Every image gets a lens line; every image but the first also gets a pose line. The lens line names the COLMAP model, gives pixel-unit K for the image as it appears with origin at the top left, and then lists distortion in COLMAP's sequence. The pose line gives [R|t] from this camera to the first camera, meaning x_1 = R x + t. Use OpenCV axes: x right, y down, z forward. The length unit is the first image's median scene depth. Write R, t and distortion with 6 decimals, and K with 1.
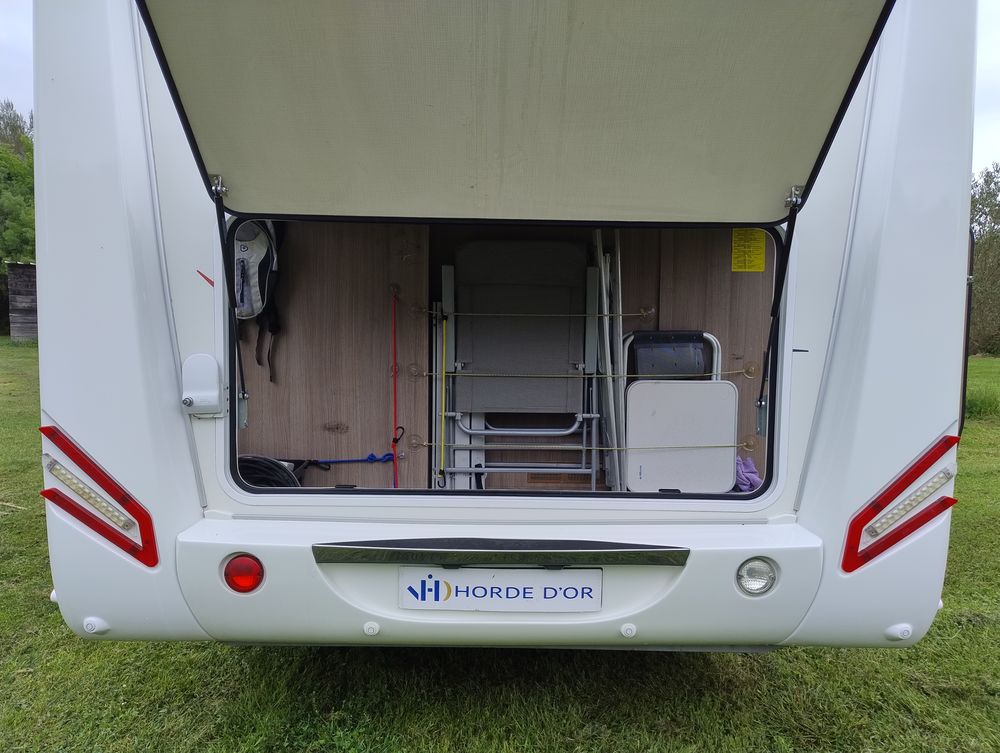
lens RADIAL K [[689.0, 0, 494.4], [0, 689.0, 379.4], [0, 0, 1]] dist [0.000025, -0.006788]
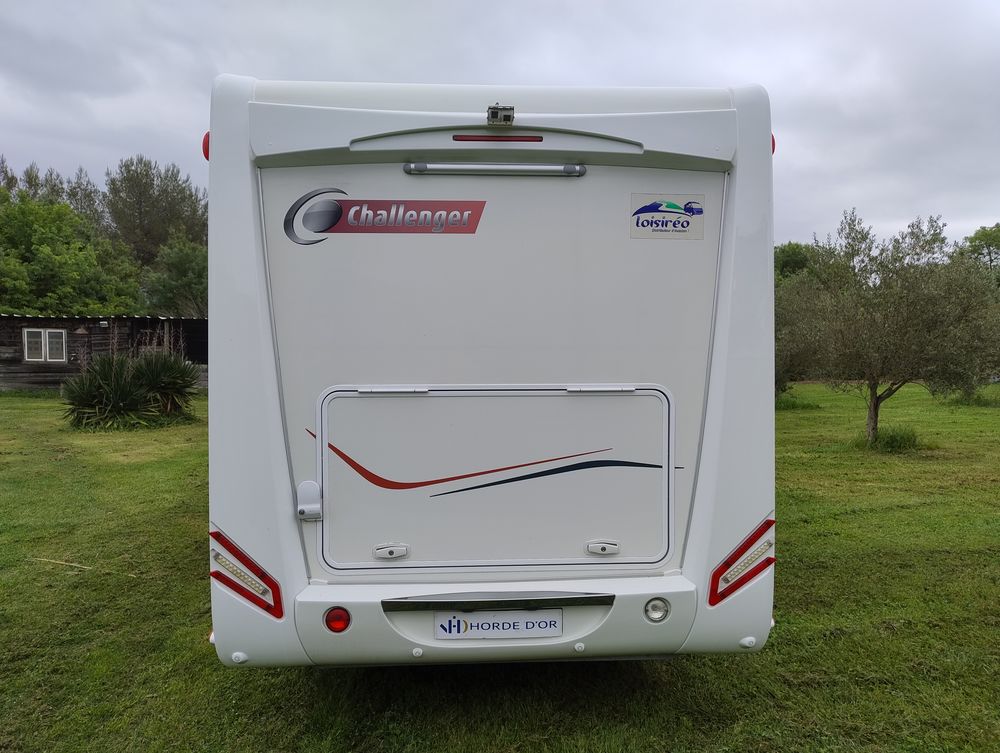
lens RADIAL K [[689.0, 0, 498.7], [0, 689.0, 372.3], [0, 0, 1]] dist [0.000025, -0.006788]
pose [[0.998556, -0.018798, 0.050331, -0.058959], [0.021222, 0.998618, -0.048073, -0.194262], [-0.049358, 0.049071, 0.997575, -0.599466]]
